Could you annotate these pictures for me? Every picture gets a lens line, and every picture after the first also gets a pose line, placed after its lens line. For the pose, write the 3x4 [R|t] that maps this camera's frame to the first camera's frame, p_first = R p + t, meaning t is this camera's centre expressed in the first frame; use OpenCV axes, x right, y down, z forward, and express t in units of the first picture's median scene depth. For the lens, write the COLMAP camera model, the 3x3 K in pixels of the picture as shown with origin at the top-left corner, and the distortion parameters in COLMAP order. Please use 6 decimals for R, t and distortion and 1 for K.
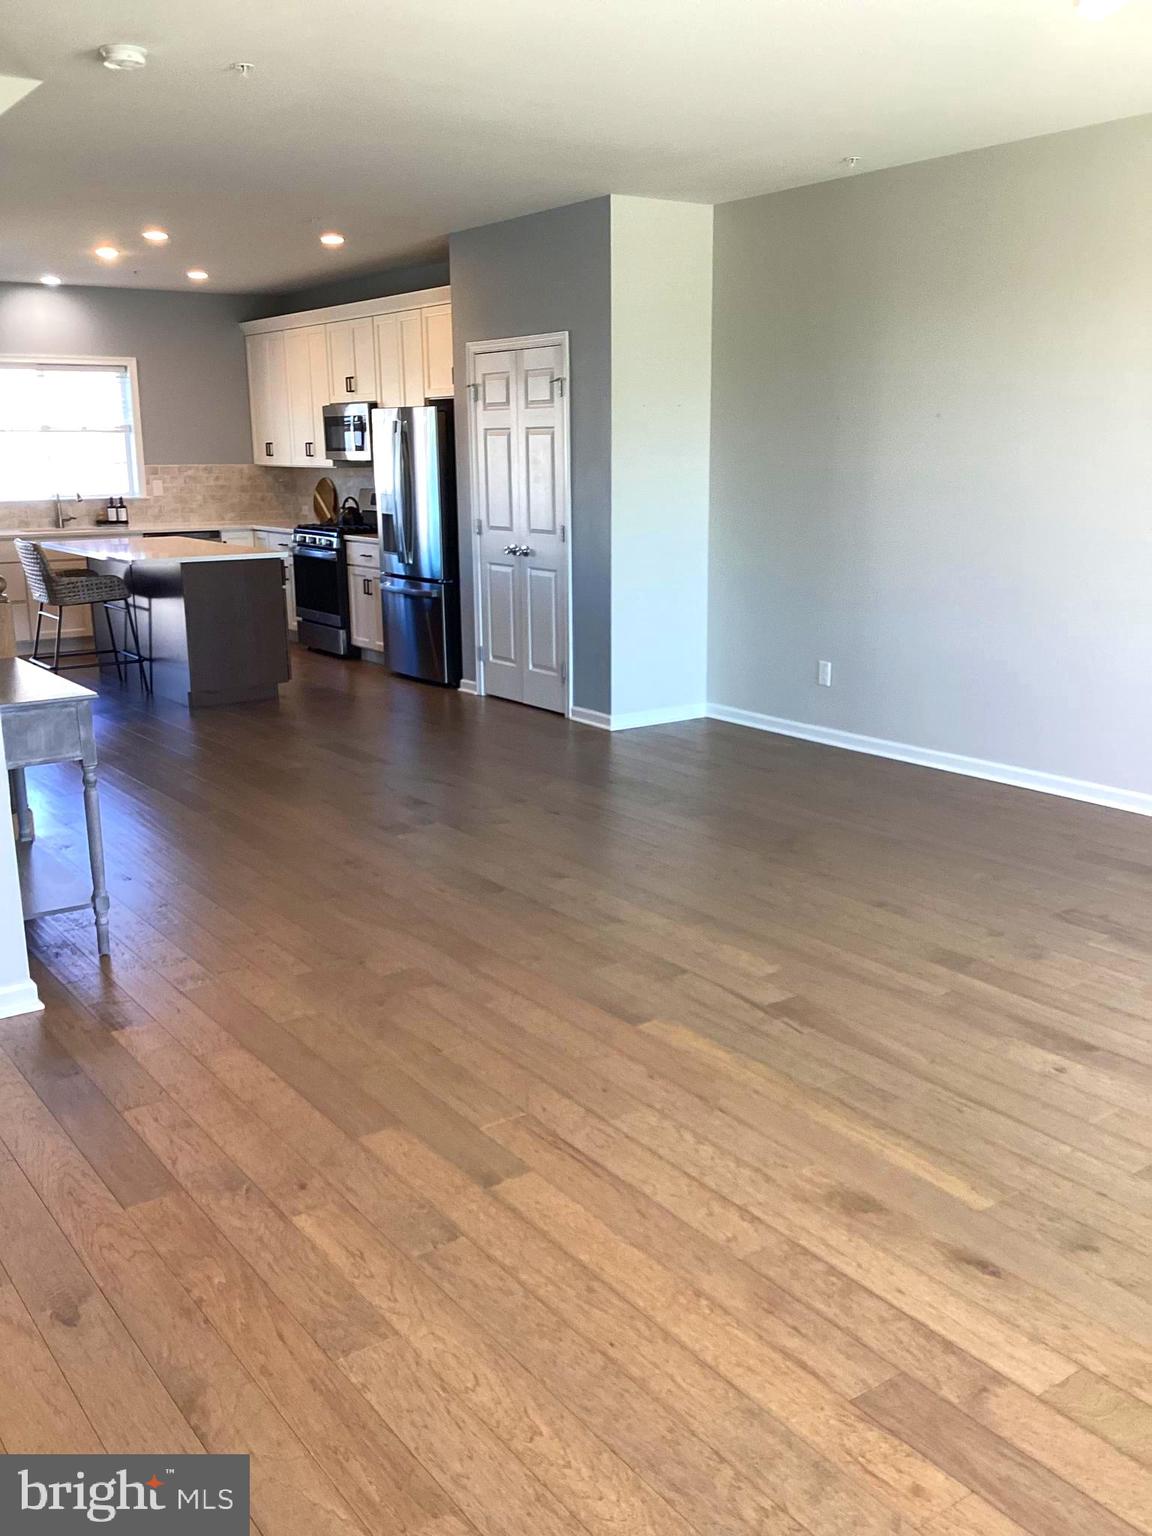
lens RADIAL K [[1377.8, 0, 575.3], [0, 1377.8, 783.6], [0, 0, 1]] dist [0.147689, -0.312901]
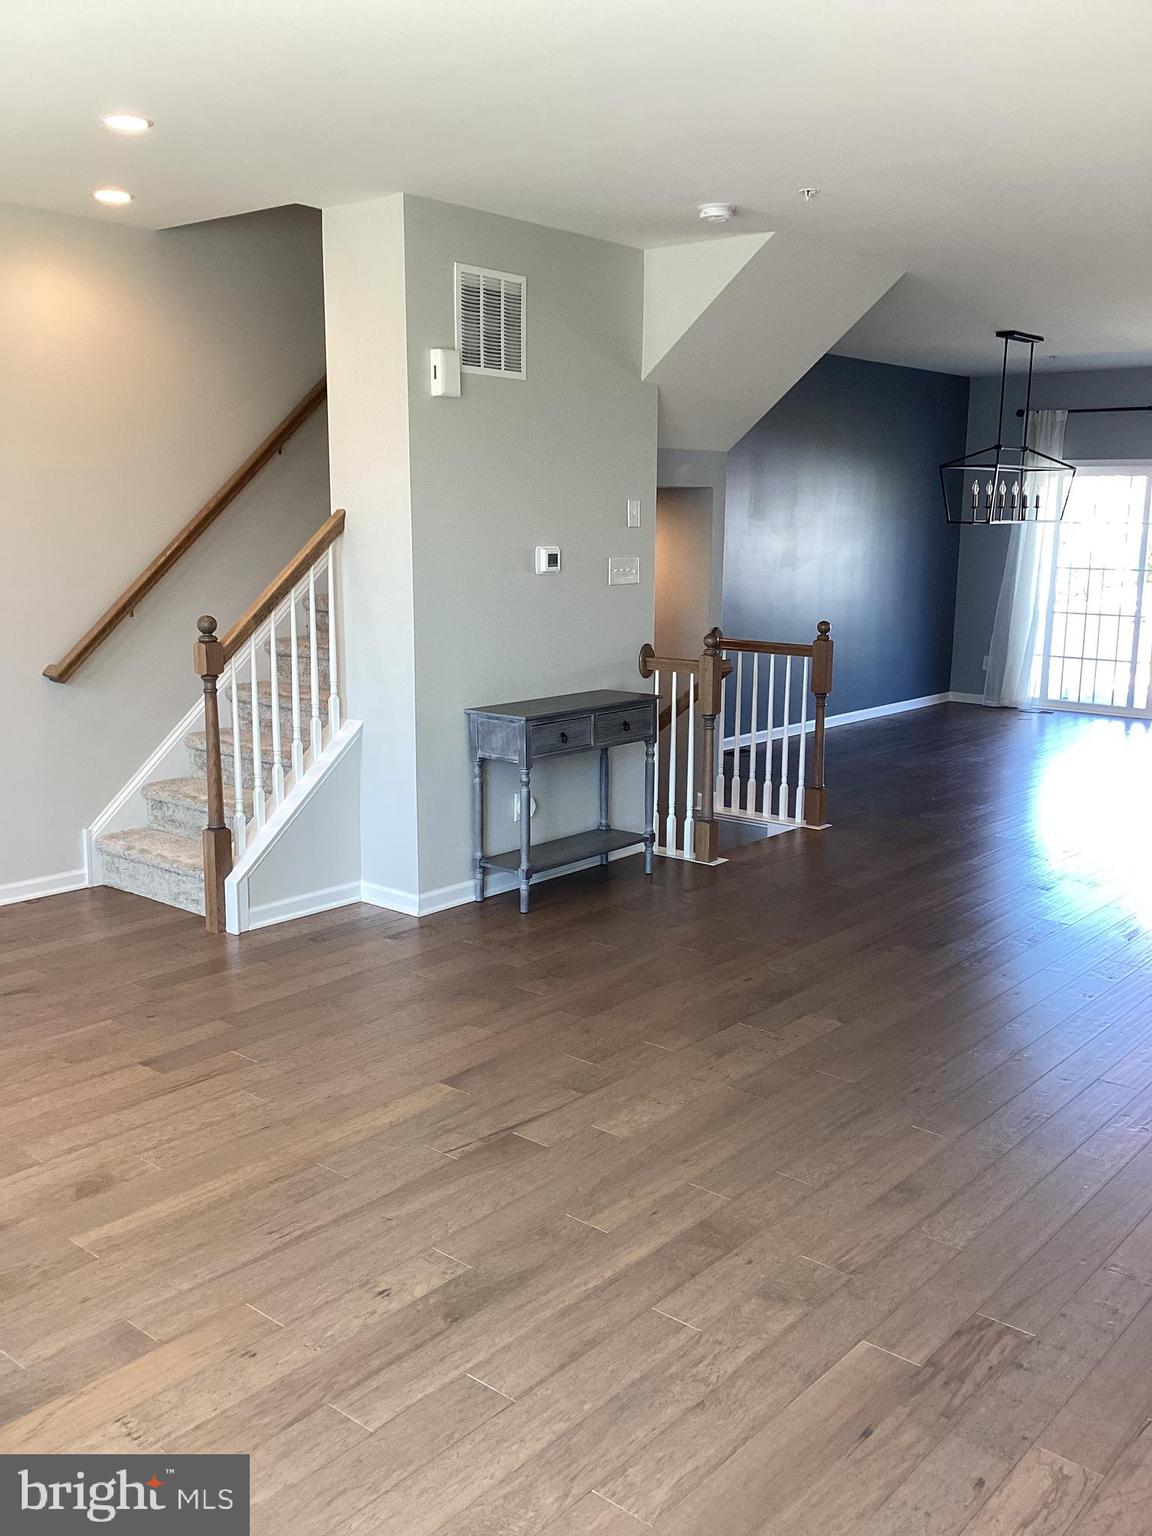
lens RADIAL K [[1375.1, 0, 577.7], [0, 1375.1, 773.7], [0, 0, 1]] dist [0.121444, -0.205335]
pose [[0.250076, 0.189799, -0.949441, 0.479986], [-0.239775, 0.962194, 0.129193, -0.100159], [0.938067, 0.195345, 0.286131, 0.349077]]
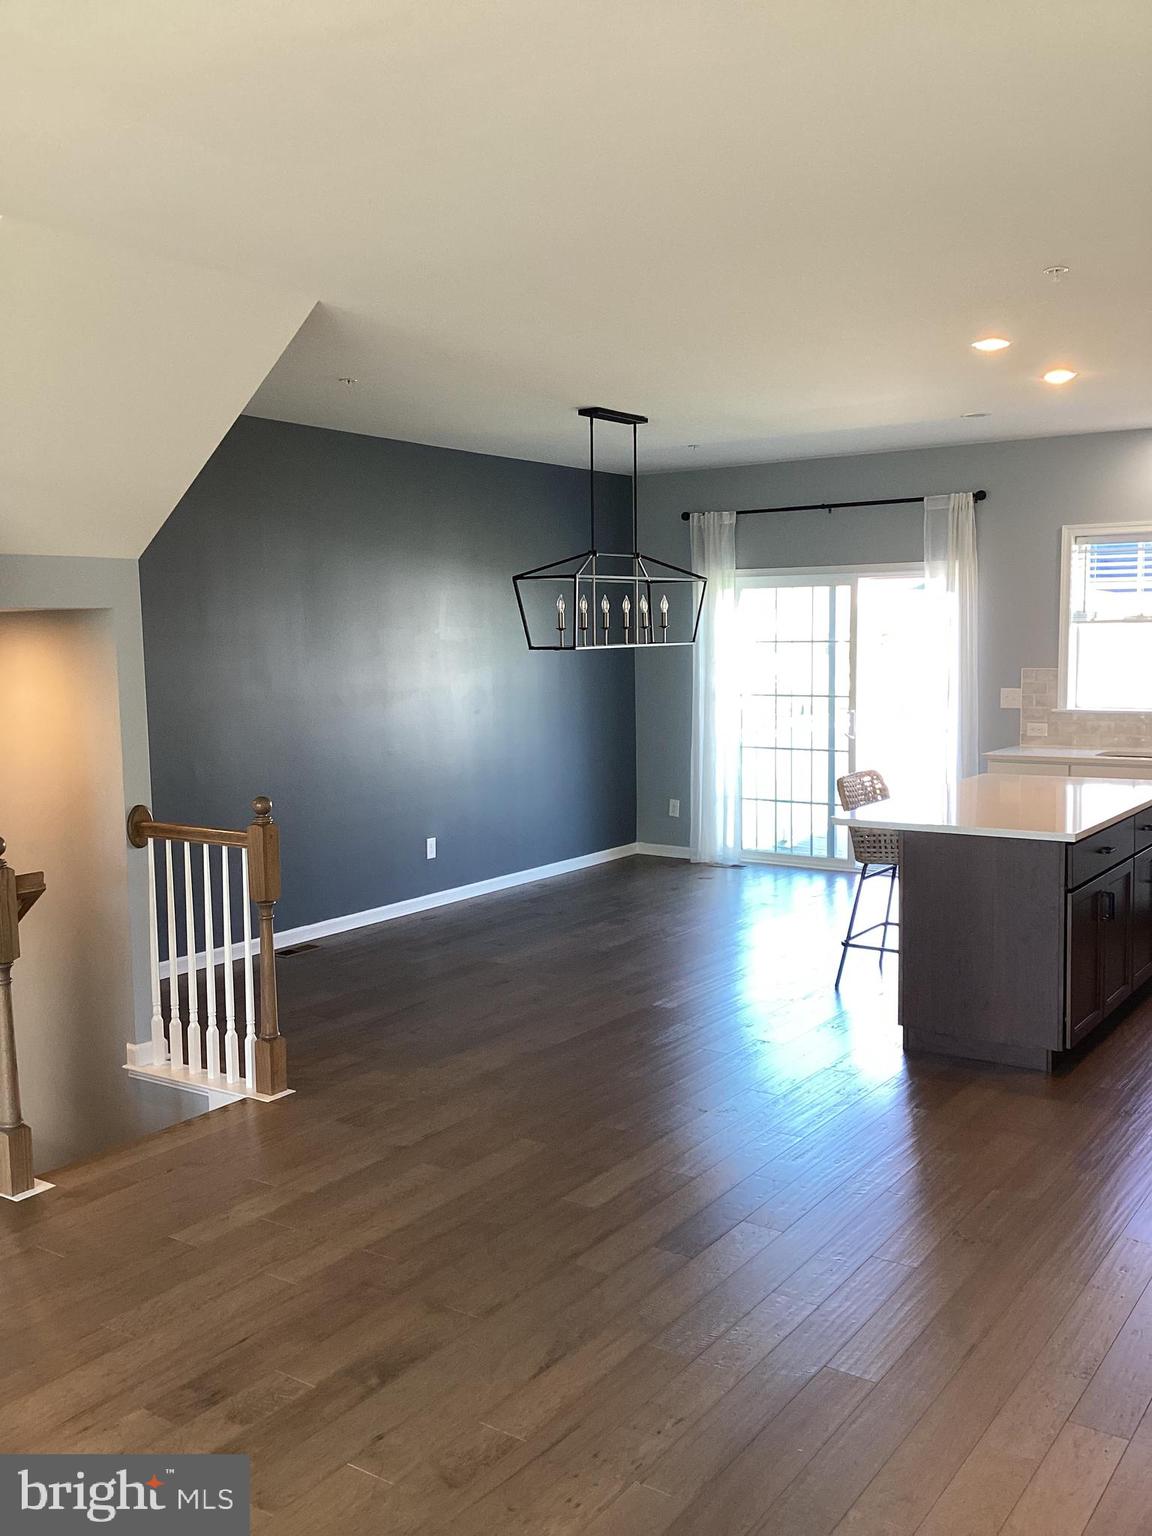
lens RADIAL K [[1375.1, 0, 577.7], [0, 1375.1, 773.7], [0, 0, 1]] dist [0.121444, -0.205335]
pose [[0.343006, 0.099388, -0.934061, 0.279165], [-0.211612, 0.977001, 0.026249, -0.172767], [0.915187, 0.188655, 0.356148, 0.639476]]
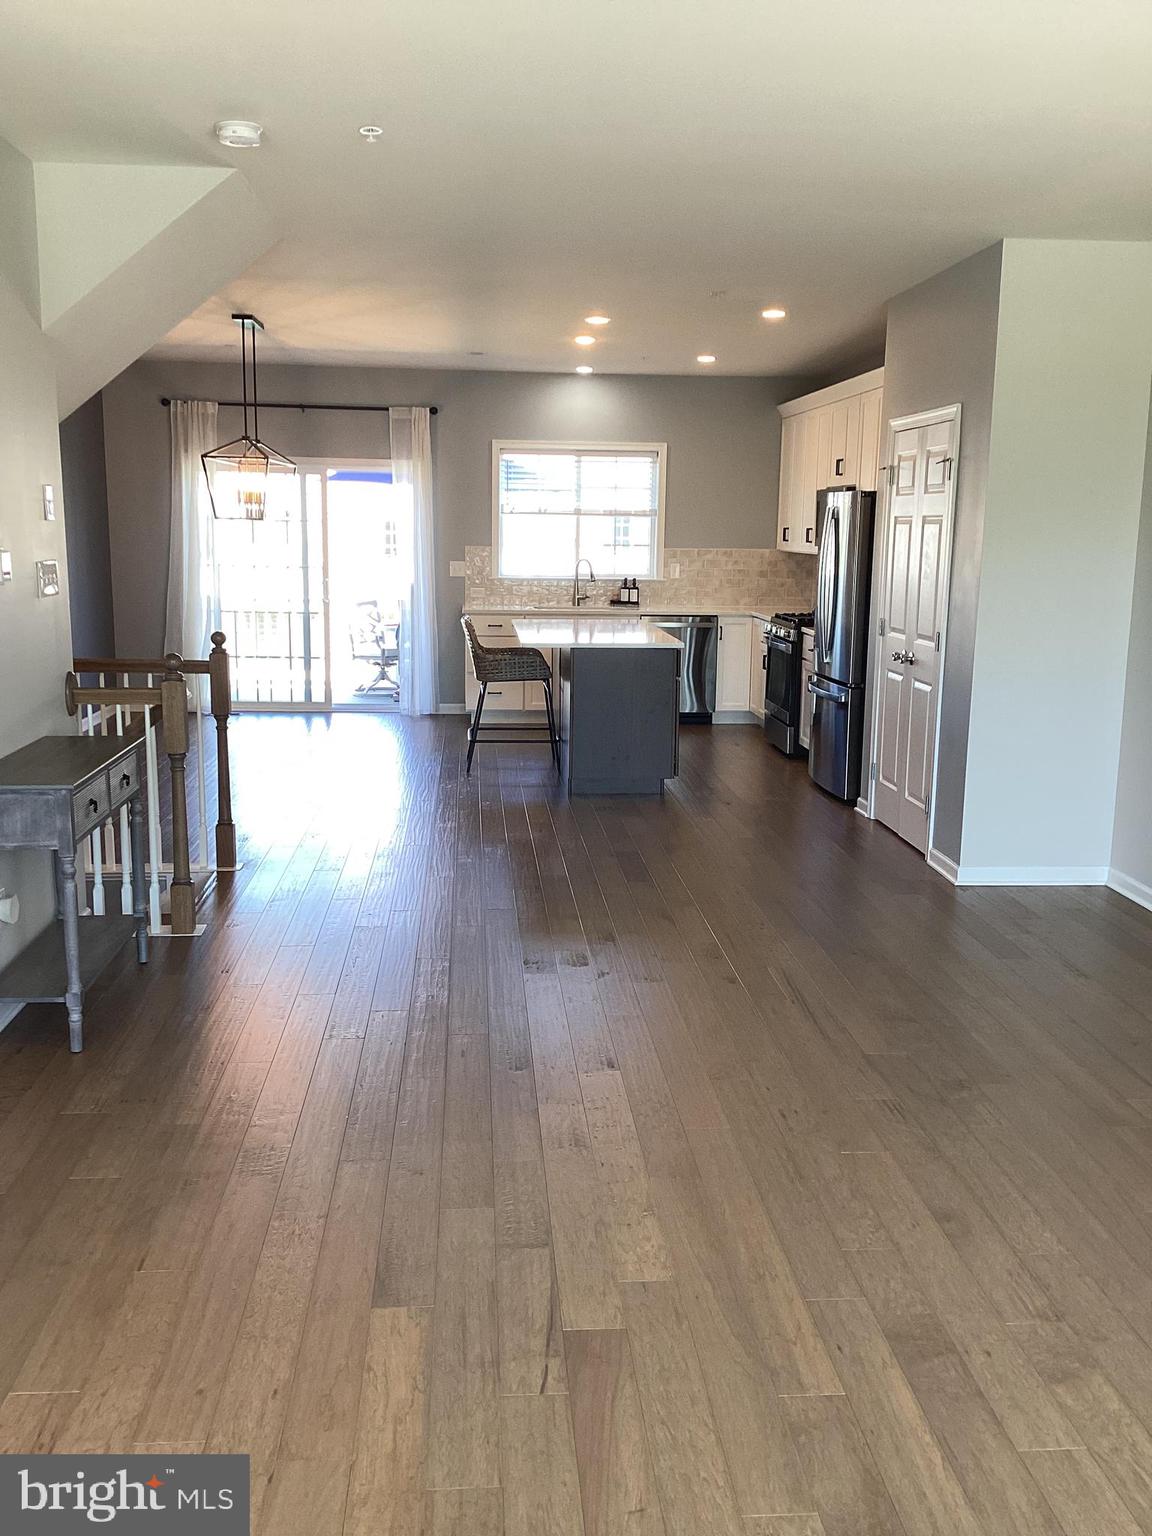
lens RADIAL K [[1375.1, 0, 577.7], [0, 1375.1, 773.7], [0, 0, 1]] dist [0.121444, -0.205335]
pose [[0.857245, 0.112256, -0.502524, 0.226148], [-0.142216, 0.989601, -0.021542, -0.051650], [0.494880, 0.089933, 0.864295, 0.174155]]
